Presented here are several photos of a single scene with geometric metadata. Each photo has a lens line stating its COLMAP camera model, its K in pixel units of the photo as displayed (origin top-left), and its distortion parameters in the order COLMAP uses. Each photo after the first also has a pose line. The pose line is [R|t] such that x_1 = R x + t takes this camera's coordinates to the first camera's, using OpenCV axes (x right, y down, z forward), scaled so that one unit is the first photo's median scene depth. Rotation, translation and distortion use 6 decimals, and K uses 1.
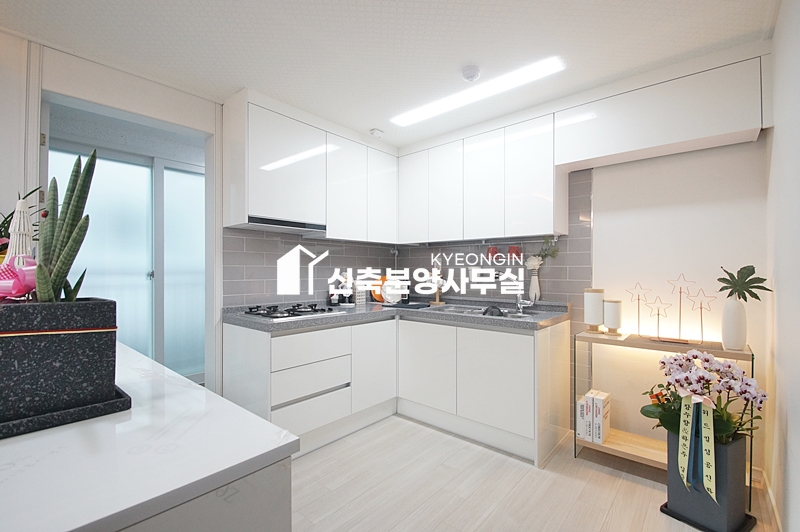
lens RADIAL K [[352.3, 0, 399.6], [0, 352.3, 270.8], [0, 0, 1]] dist [-0.004802, -0.005434]
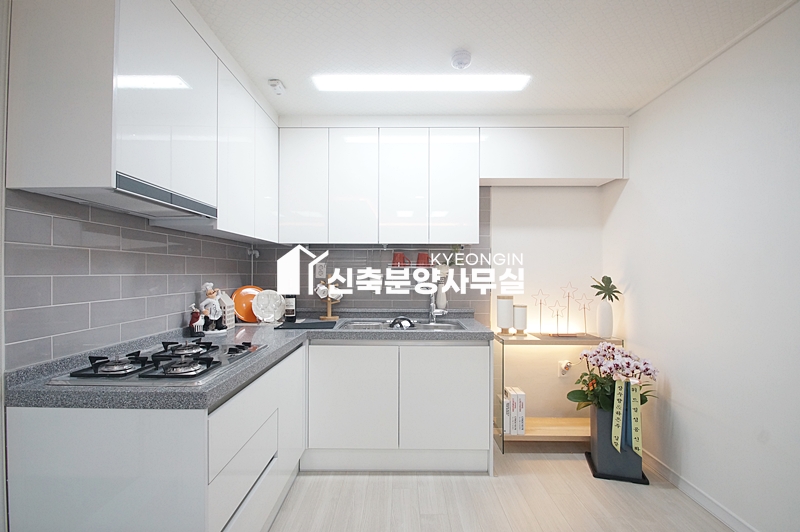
lens RADIAL K [[352.3, 0, 400.5], [0, 352.3, 270.9], [0, 0, 1]] dist [-0.004802, -0.005434]
pose [[0.756627, 0.004089, 0.653834, -0.446472], [-0.002861, 0.999992, -0.002943, -0.023693], [-0.653840, 0.000356, 0.756632, 0.395070]]
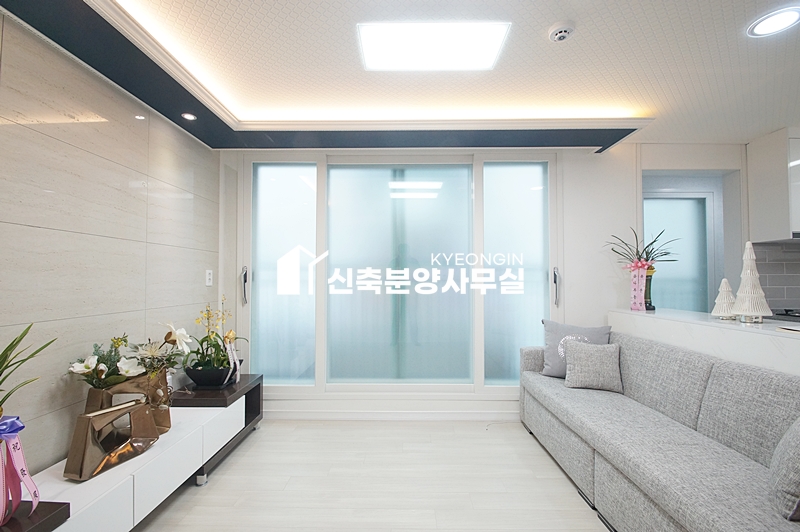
lens RADIAL K [[352.3, 0, 403.5], [0, 352.3, 271.5], [0, 0, 1]] dist [-0.004802, -0.005434]
pose [[0.645133, -0.018026, -0.763857, -0.381659], [0.000290, 0.999727, -0.023347, 0.002850], [0.764070, 0.014840, 0.644963, -0.747724]]
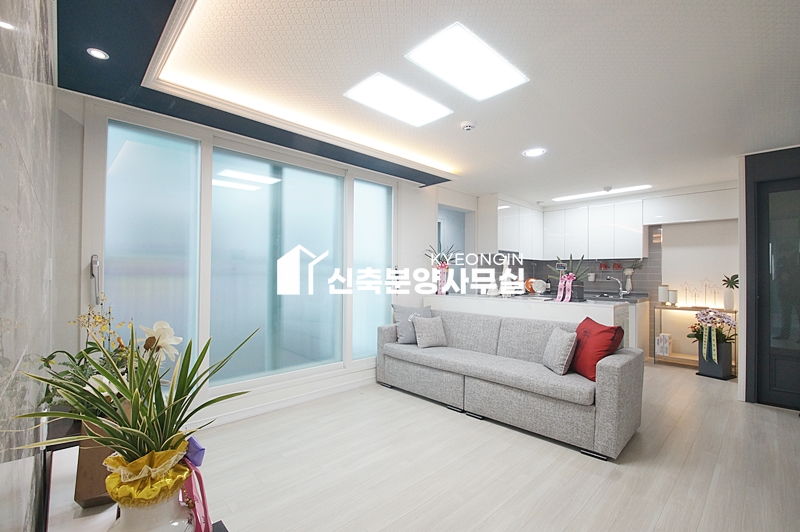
lens RADIAL K [[352.3, 0, 399.9], [0, 352.3, 269.9], [0, 0, 1]] dist [-0.004802, -0.005434]
pose [[0.995810, 0.006209, -0.091232, -0.851840], [-0.007413, 0.999890, -0.012863, 0.001314], [0.091142, 0.013485, 0.995747, -1.272188]]
